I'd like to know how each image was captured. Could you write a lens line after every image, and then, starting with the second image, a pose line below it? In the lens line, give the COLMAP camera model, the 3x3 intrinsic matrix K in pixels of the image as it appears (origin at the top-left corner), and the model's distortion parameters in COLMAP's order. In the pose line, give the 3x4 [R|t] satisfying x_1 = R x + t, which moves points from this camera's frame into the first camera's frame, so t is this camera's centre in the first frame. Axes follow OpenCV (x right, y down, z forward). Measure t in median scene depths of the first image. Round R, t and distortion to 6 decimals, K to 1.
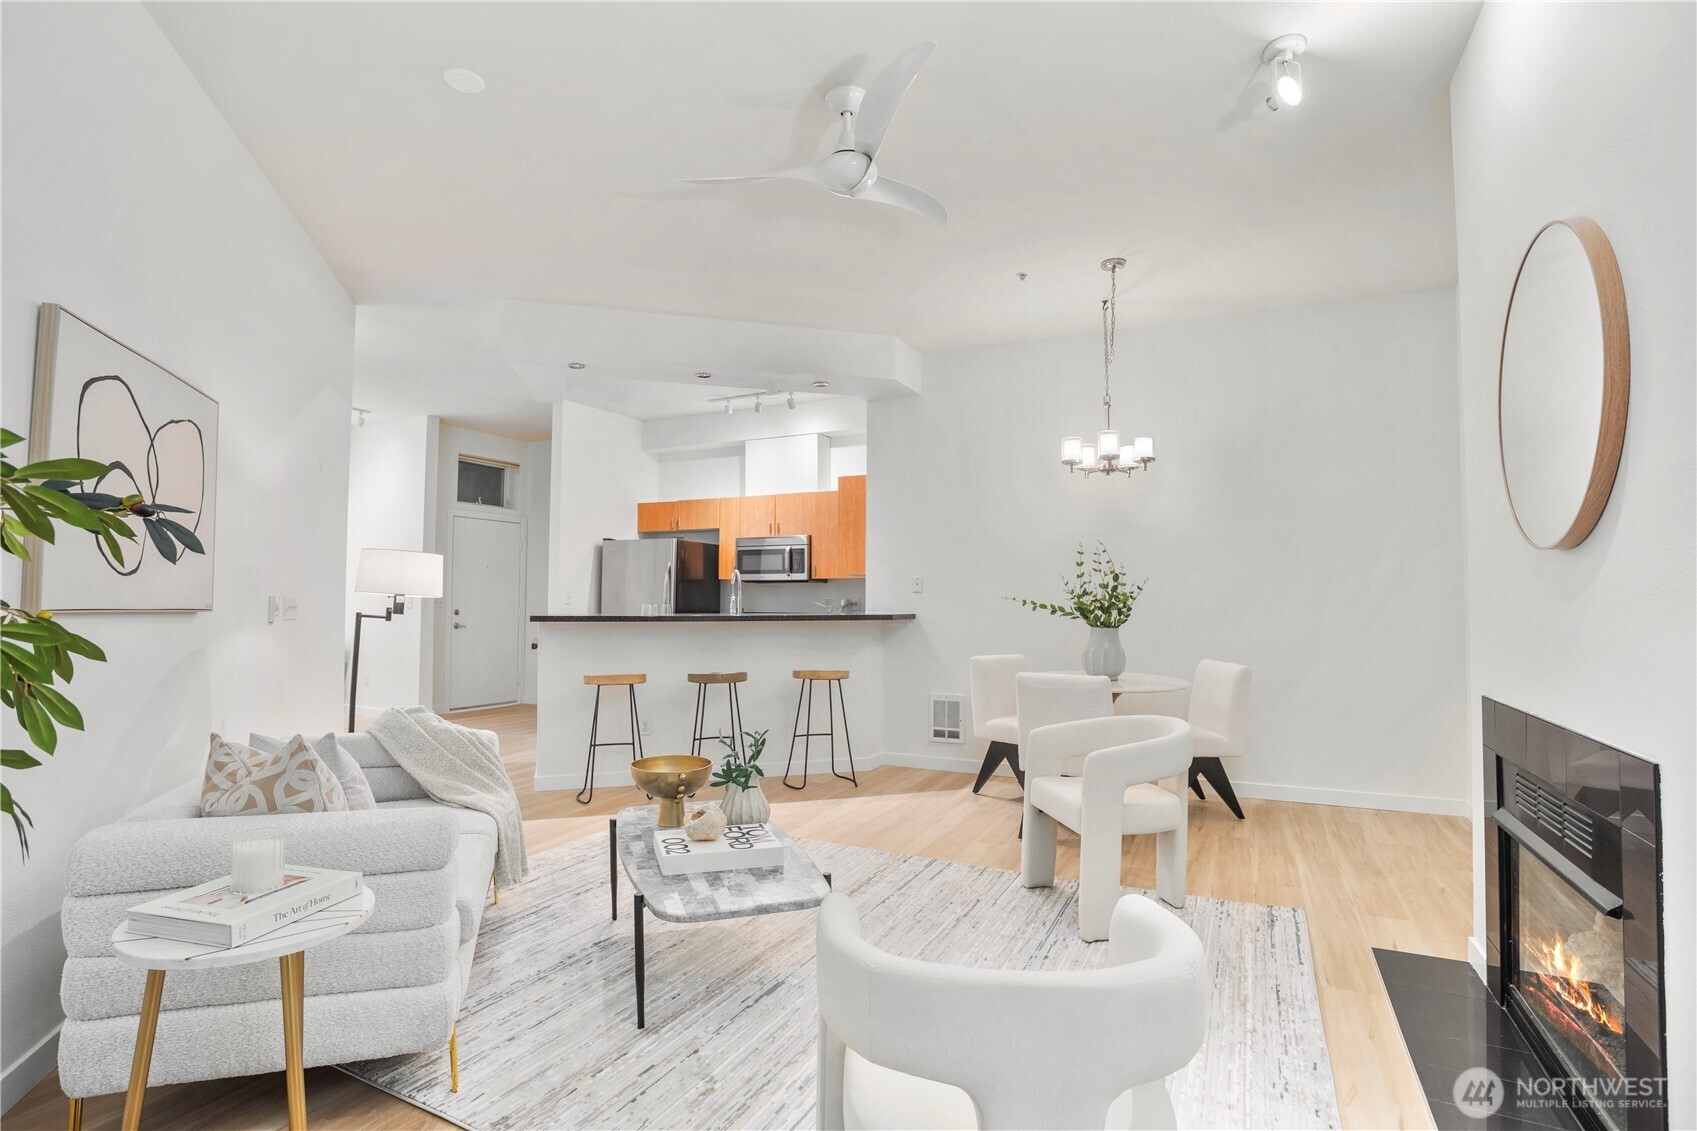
lens RADIAL K [[839.4, 0, 849.9], [0, 839.4, 567.6], [0, 0, 1]] dist [-0.064100, 0.022636]
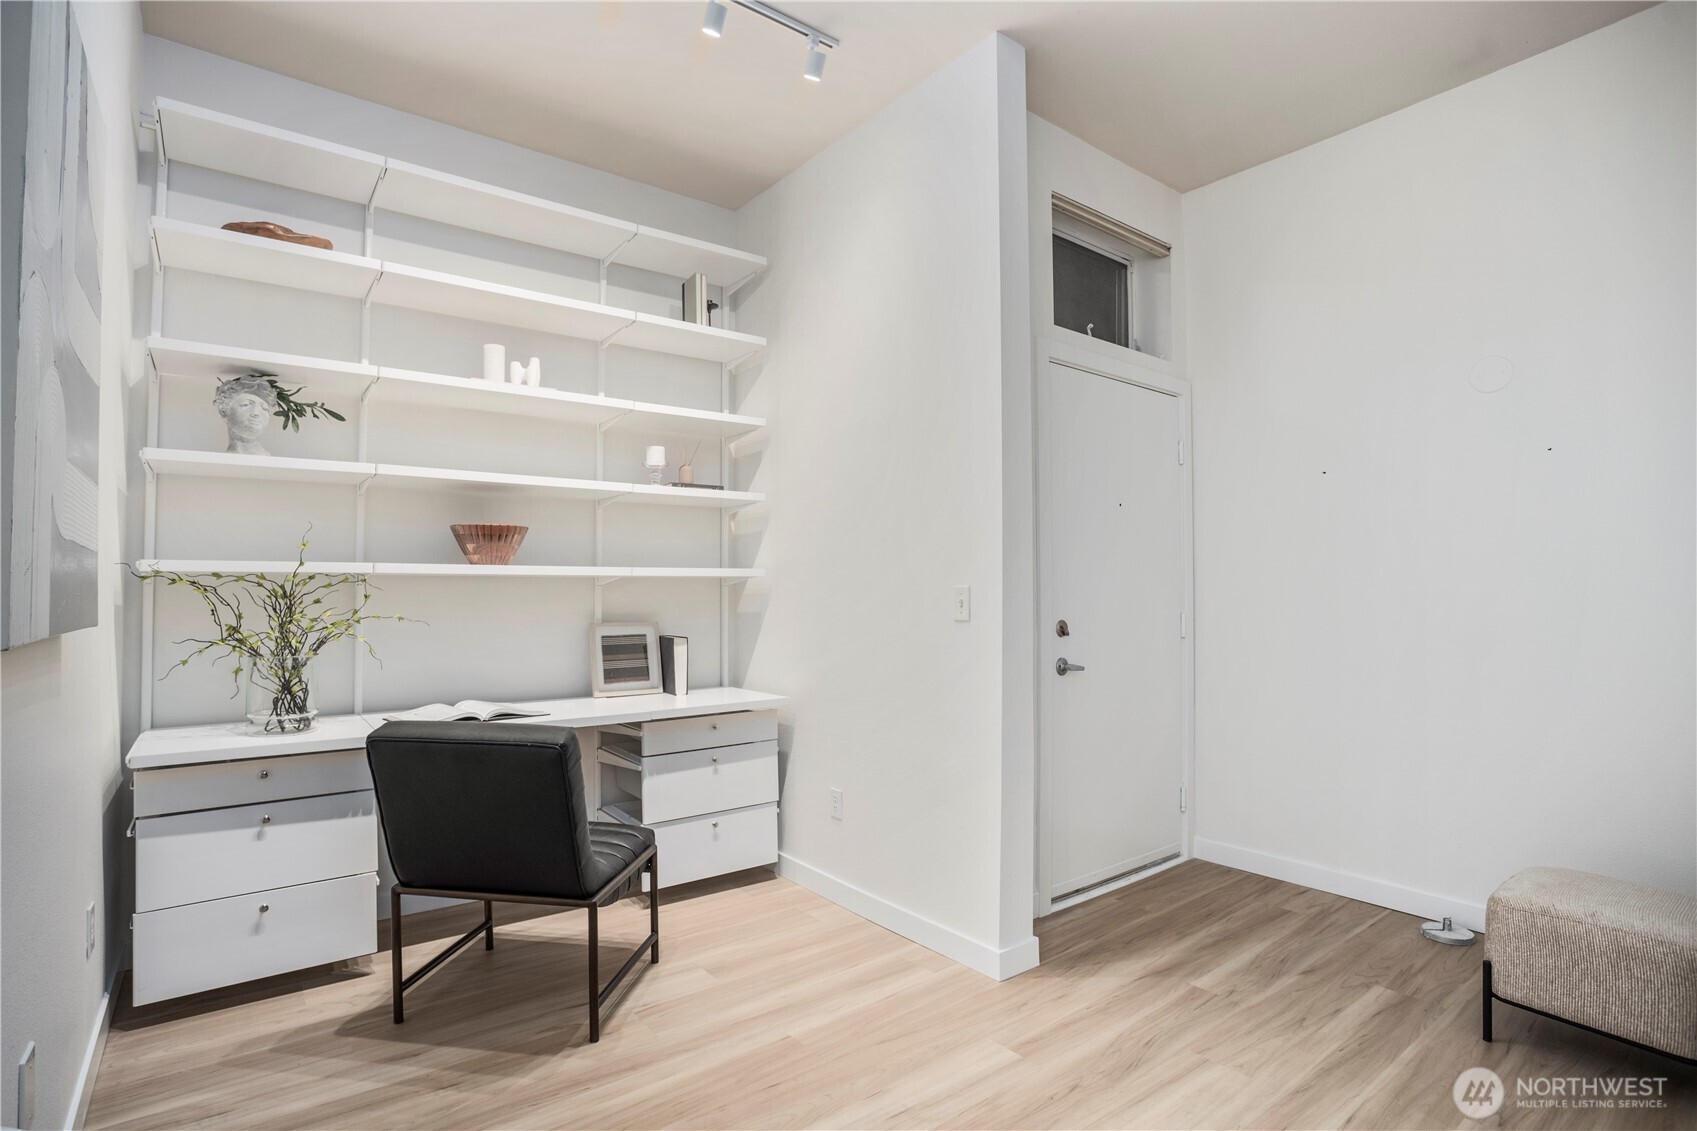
lens RADIAL K [[839.4, 0, 849.4], [0, 839.4, 570.7], [0, 0, 1]] dist [-0.064100, 0.022636]
pose [[0.894859, -0.007245, -0.446291, -0.395803], [0.017471, 0.999671, 0.018804, 0.020783], [0.446007, -0.024624, 0.894691, 0.637371]]
